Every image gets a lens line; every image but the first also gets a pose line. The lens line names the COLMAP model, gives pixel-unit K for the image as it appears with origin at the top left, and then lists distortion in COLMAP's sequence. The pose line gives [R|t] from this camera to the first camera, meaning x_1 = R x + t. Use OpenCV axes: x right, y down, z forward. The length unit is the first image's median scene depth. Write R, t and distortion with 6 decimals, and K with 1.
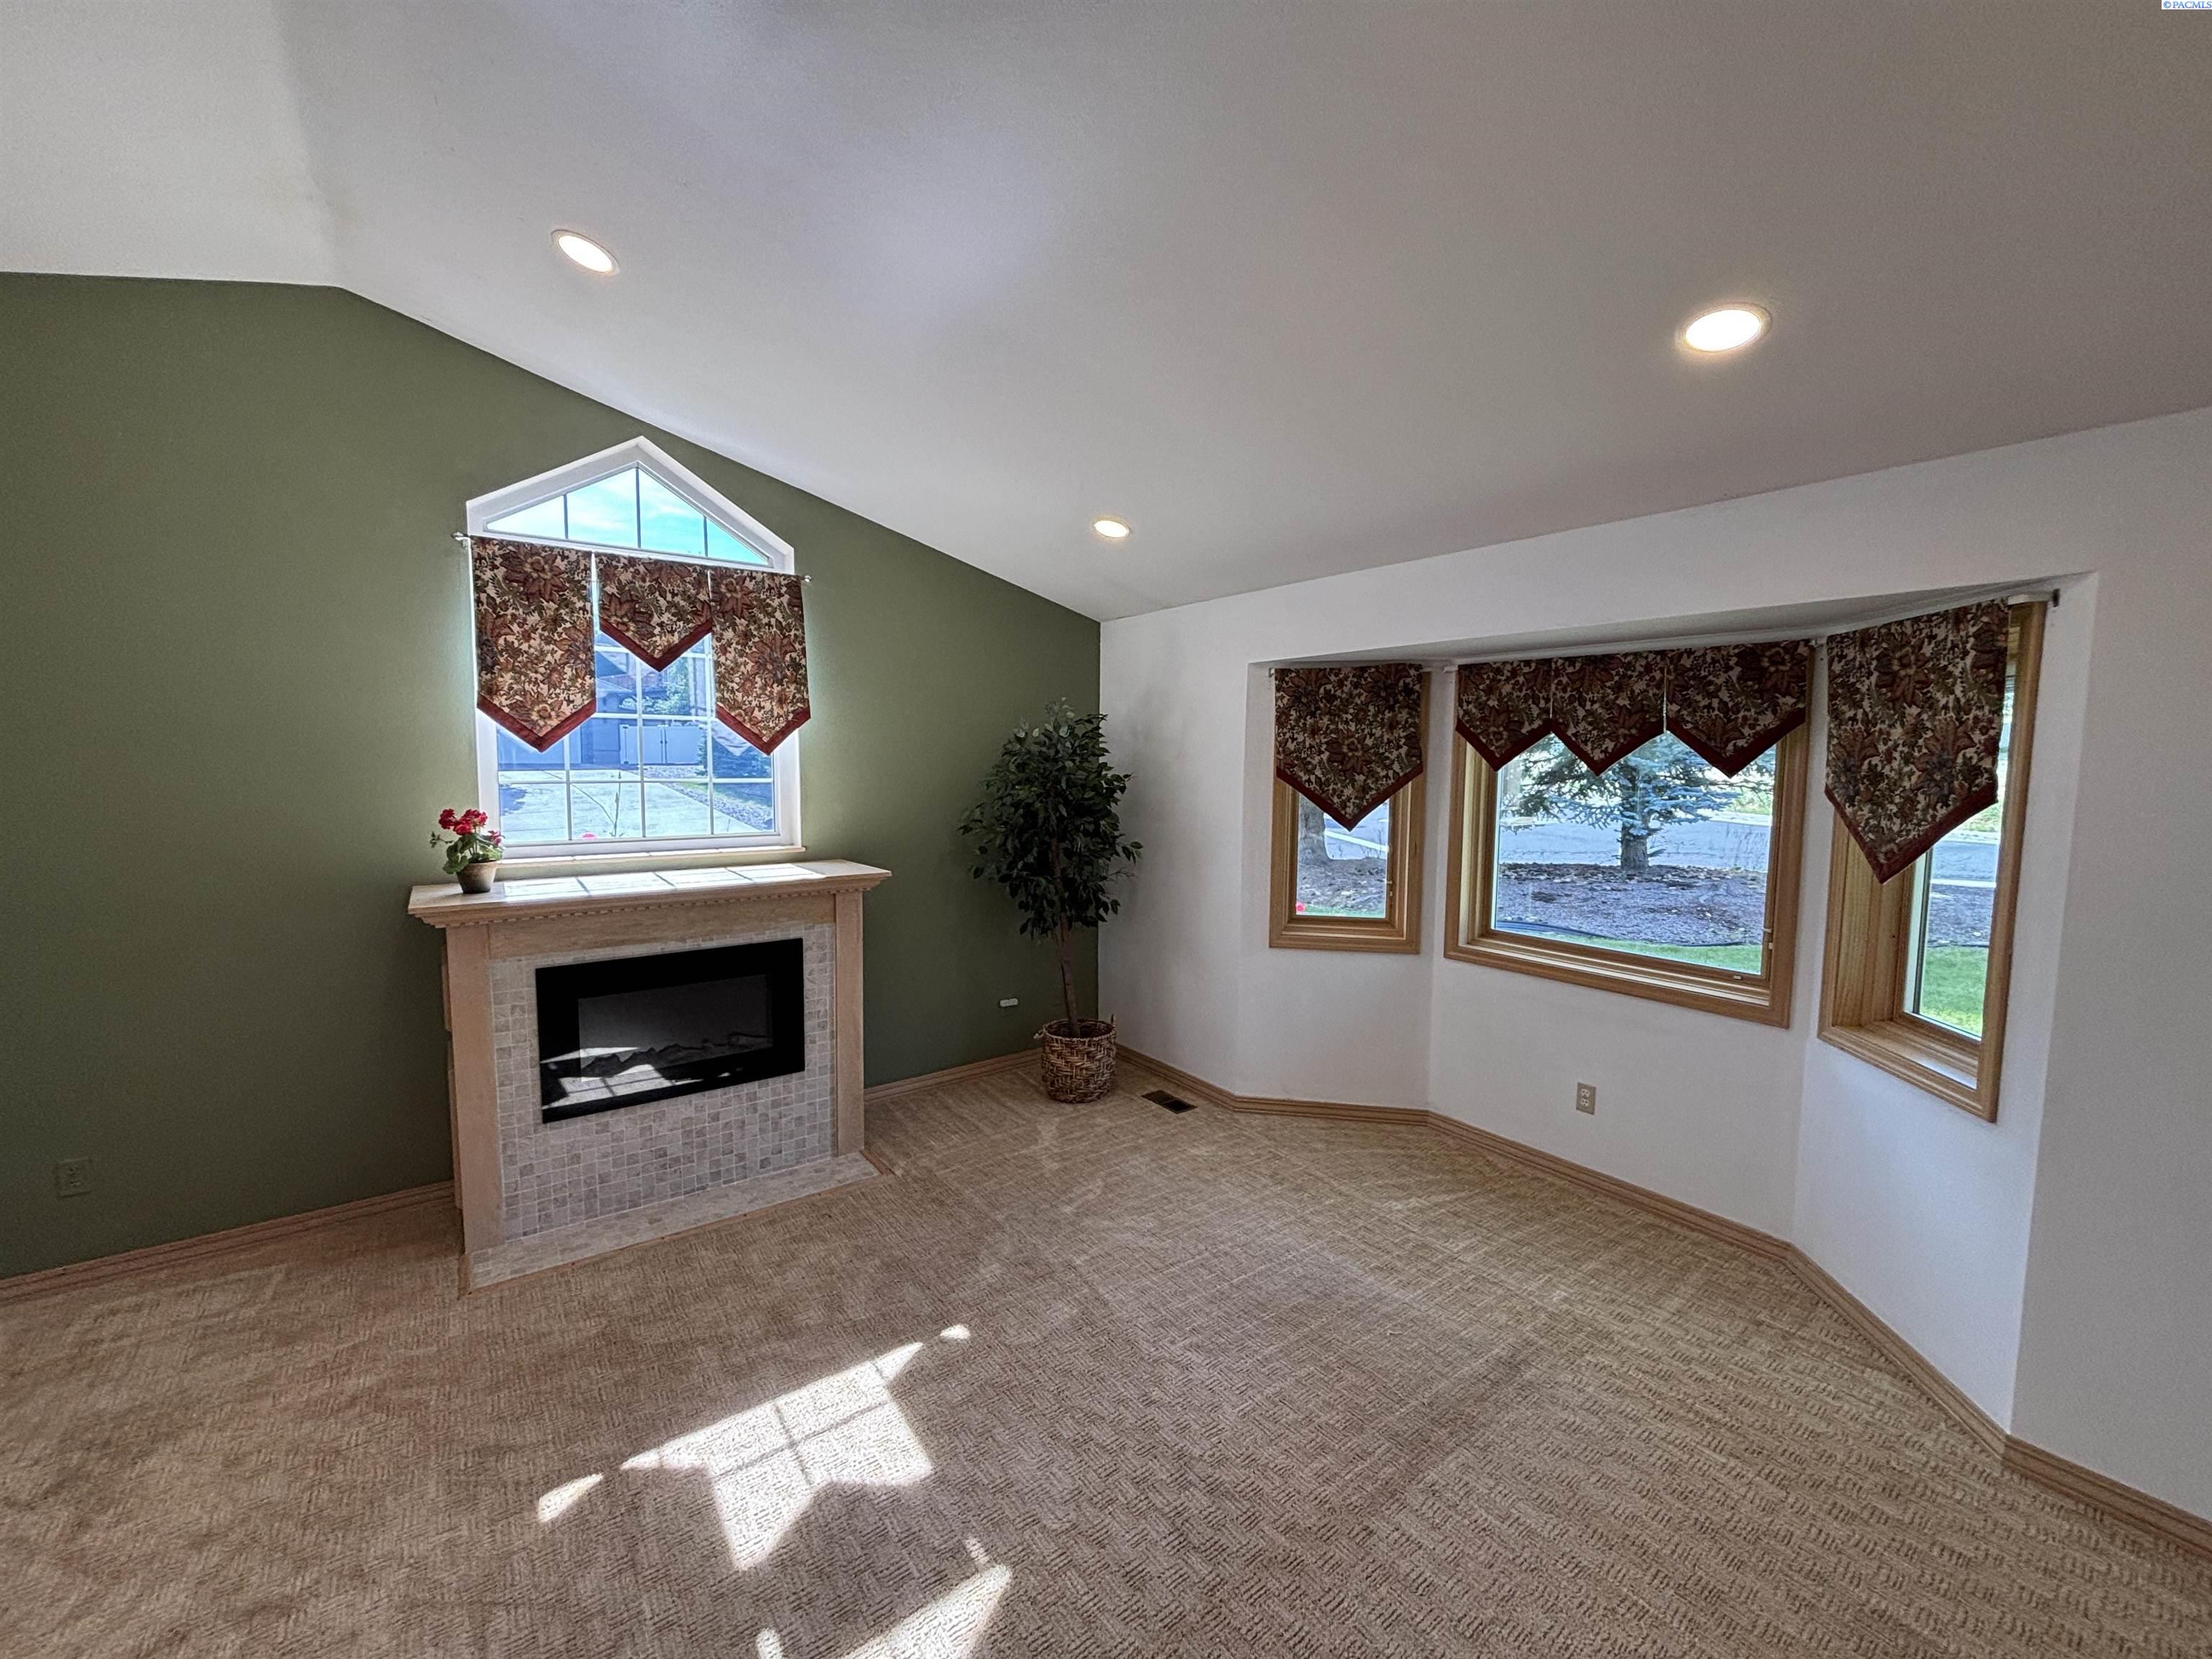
lens RADIAL K [[880.7, 0, 1106.0], [0, 880.7, 829.5], [0, 0, 1]] dist [-0.000101, -0.009270]
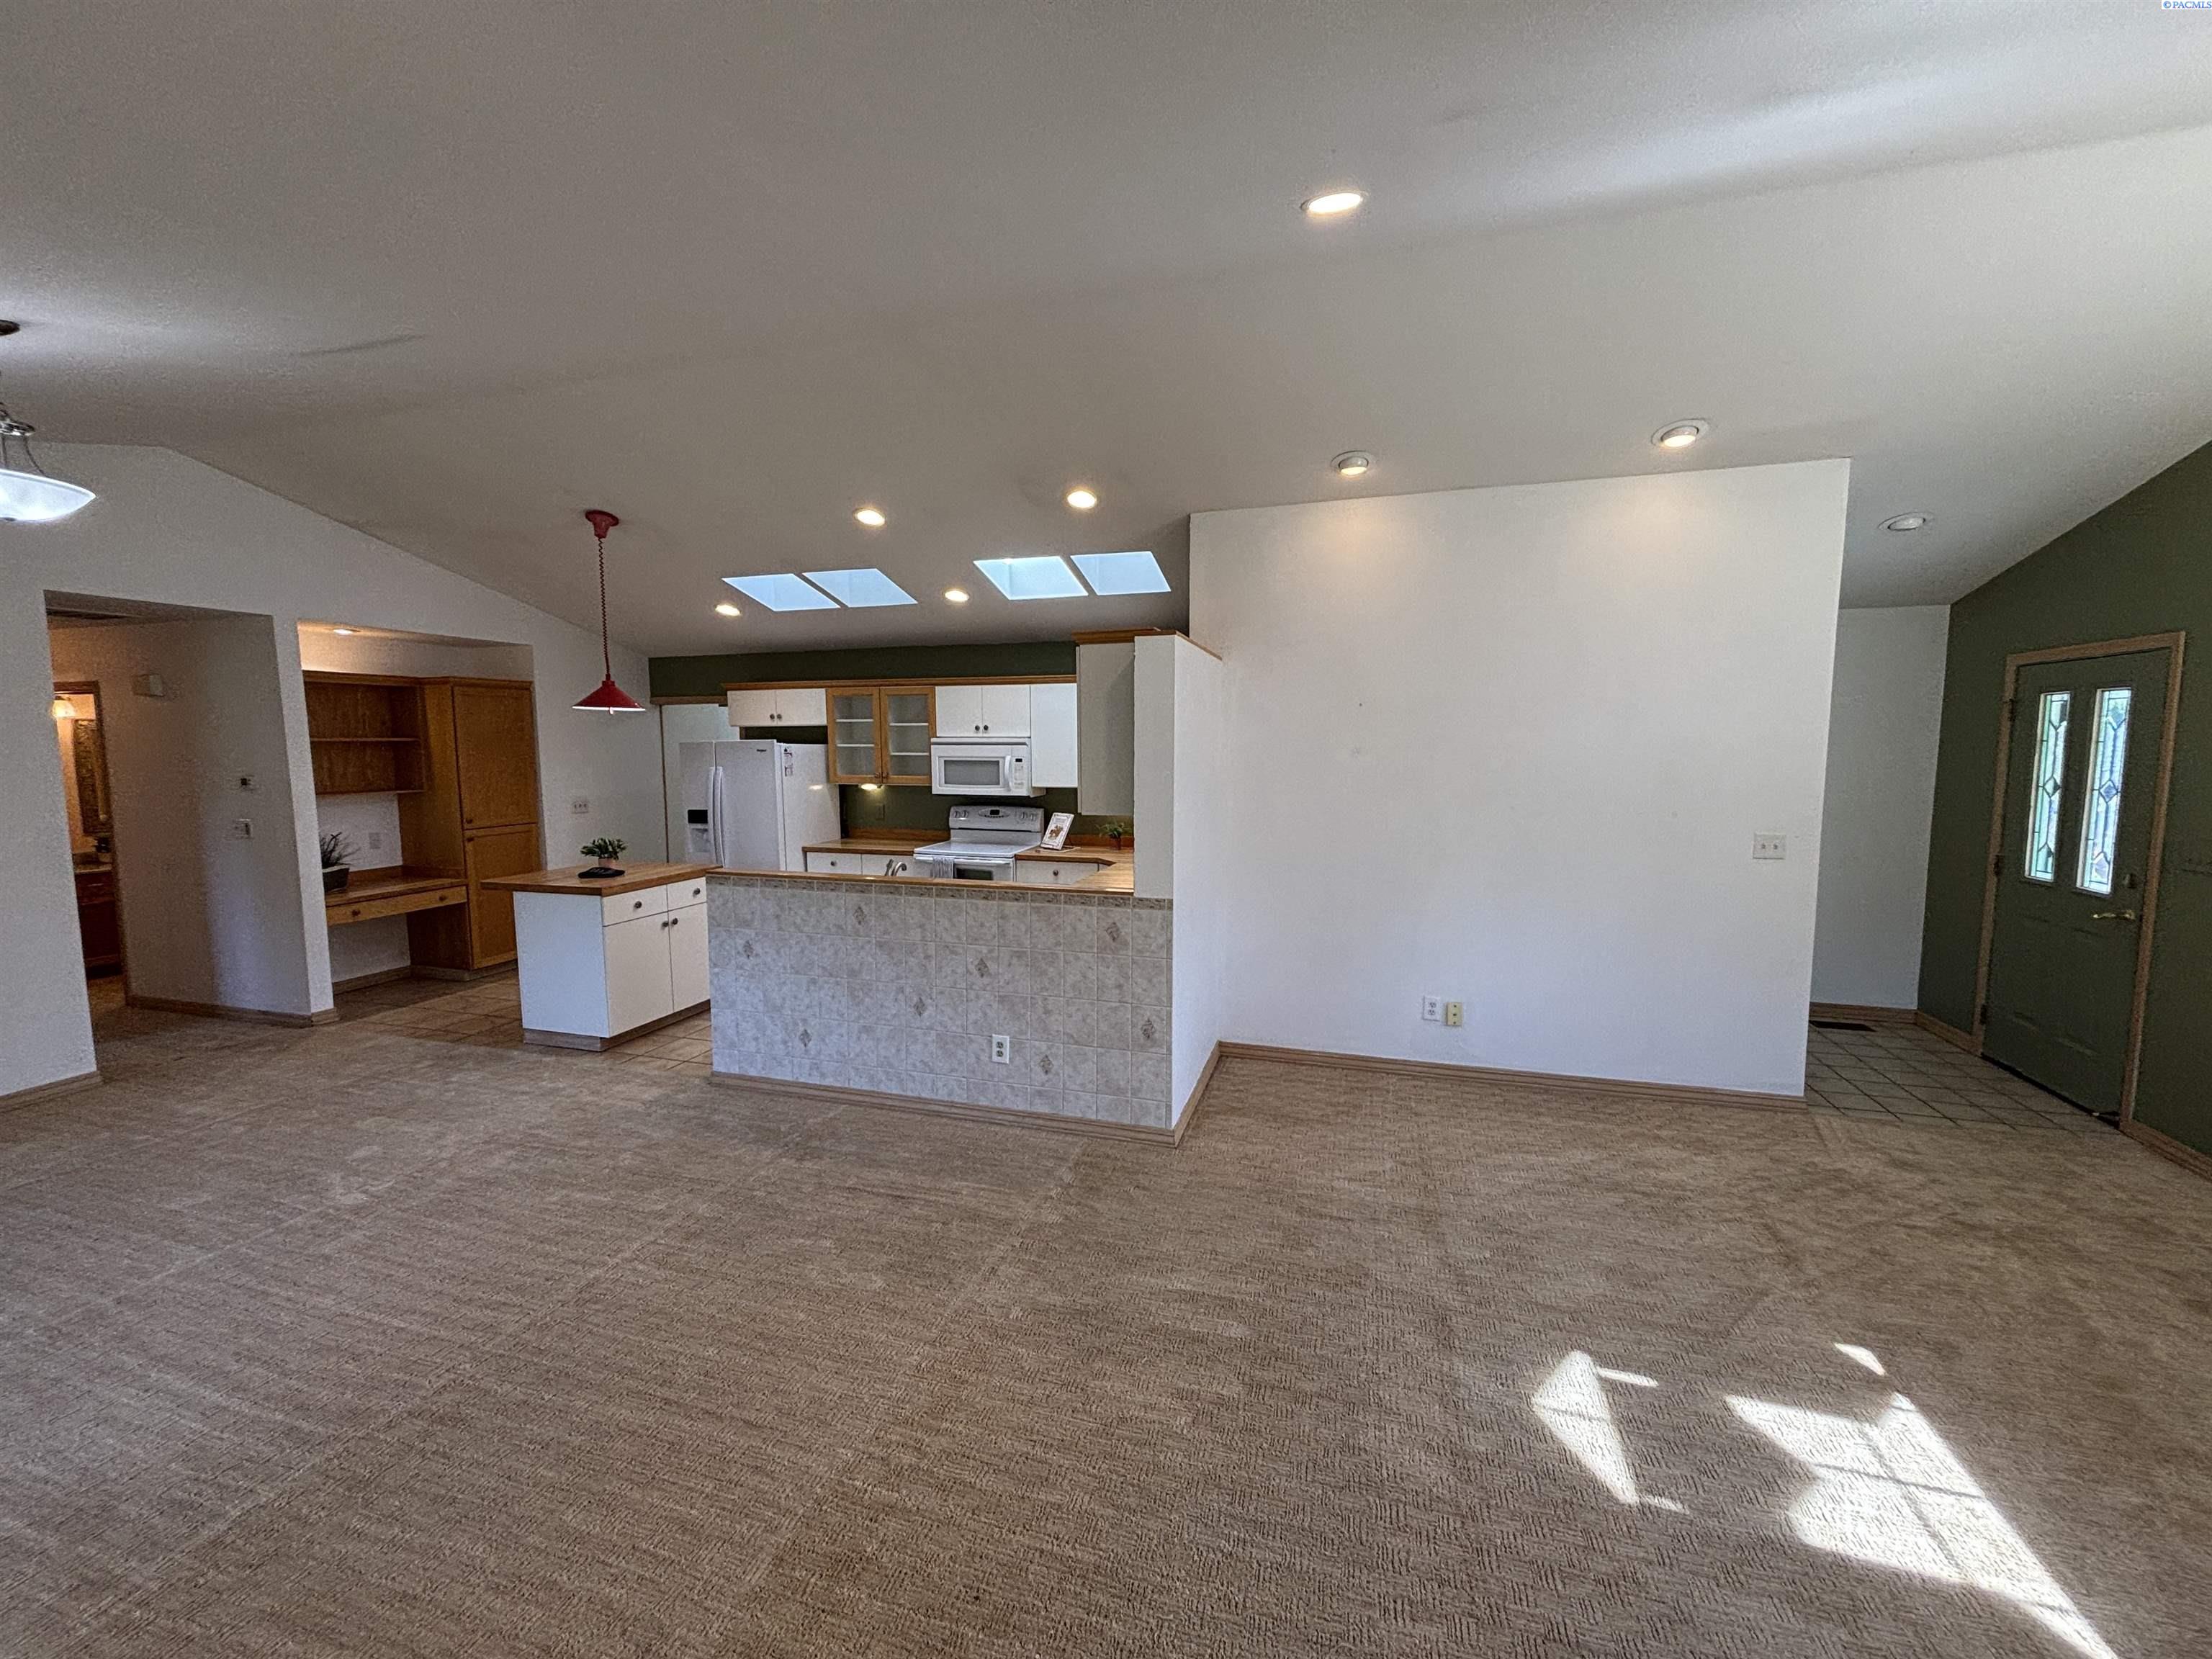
lens RADIAL K [[888.3, 0, 1096.1], [0, 888.3, 822.4], [0, 0, 1]] dist [0.019240, -0.008636]
pose [[-0.807703, 0.049598, -0.587499, 0.526169], [-0.048394, 0.987516, 0.149901, -0.054625], [0.587600, 0.149507, -0.795220, 0.718704]]
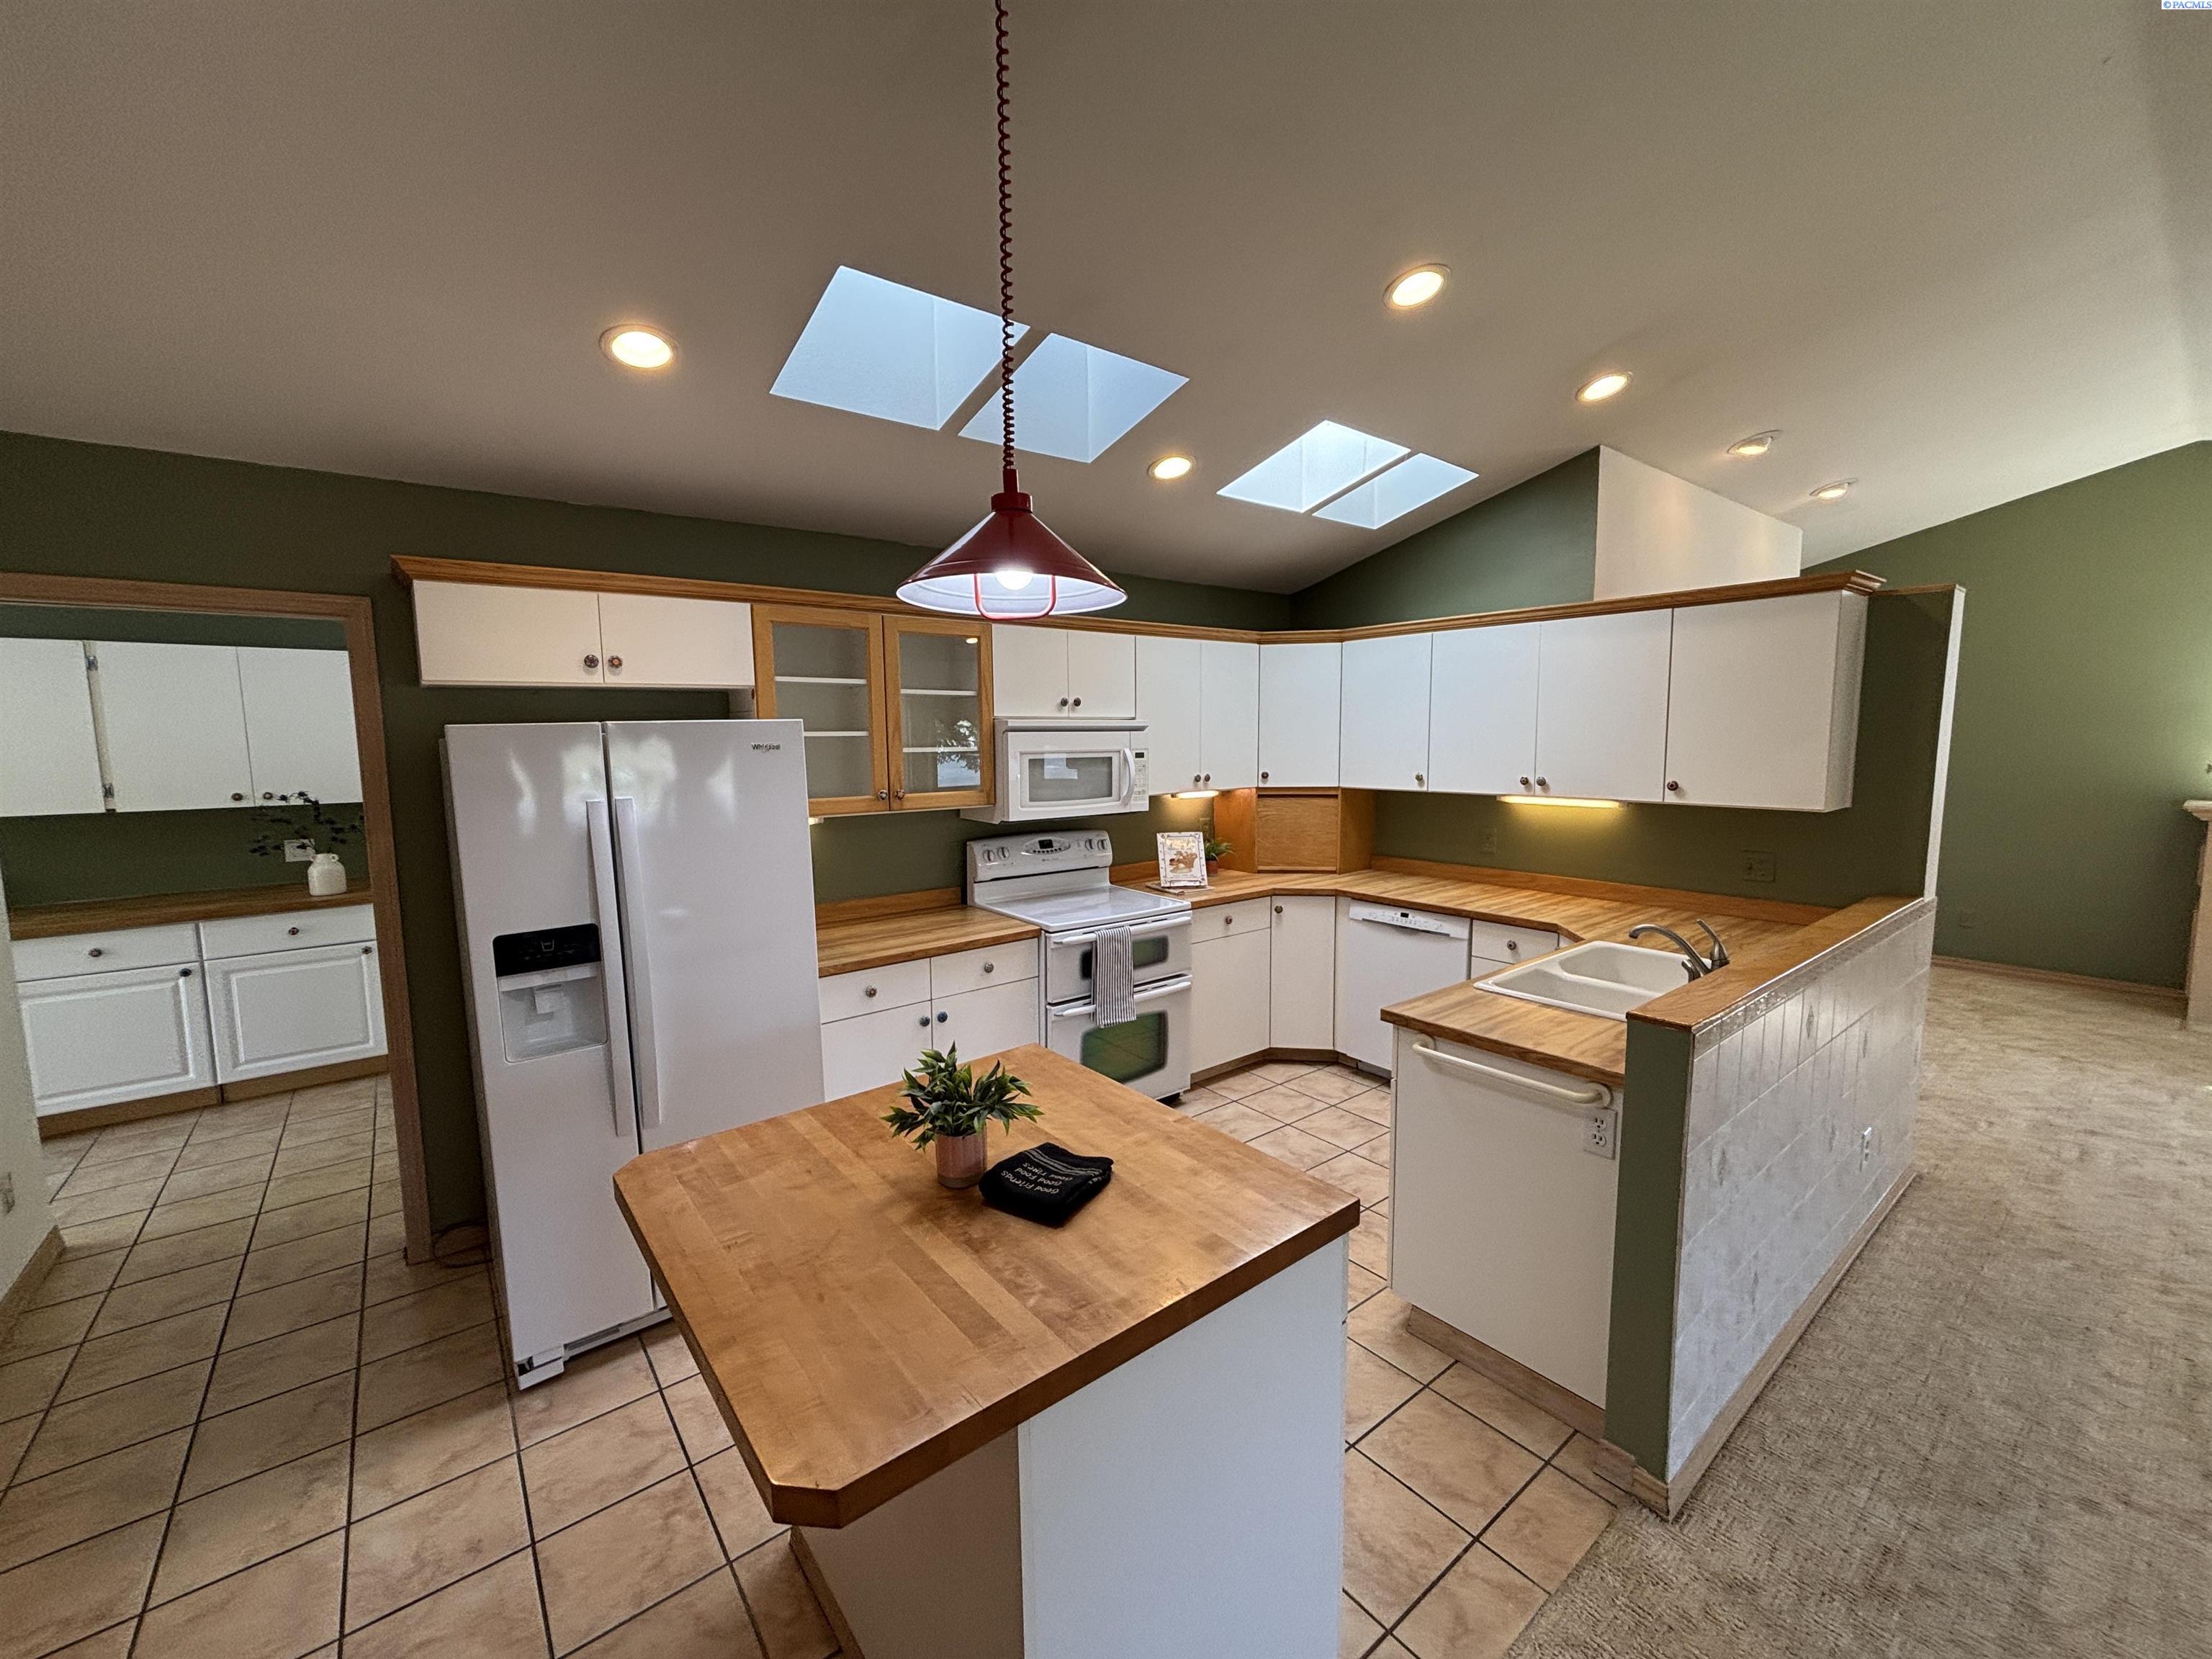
lens RADIAL K [[888.3, 0, 1096.1], [0, 888.3, 822.4], [0, 0, 1]] dist [0.019240, -0.008636]
pose [[0.033015, 0.090545, -0.995345, 0.736230], [-0.066500, 0.993880, 0.088206, 0.093639], [0.997240, 0.063278, 0.038834, -0.988523]]
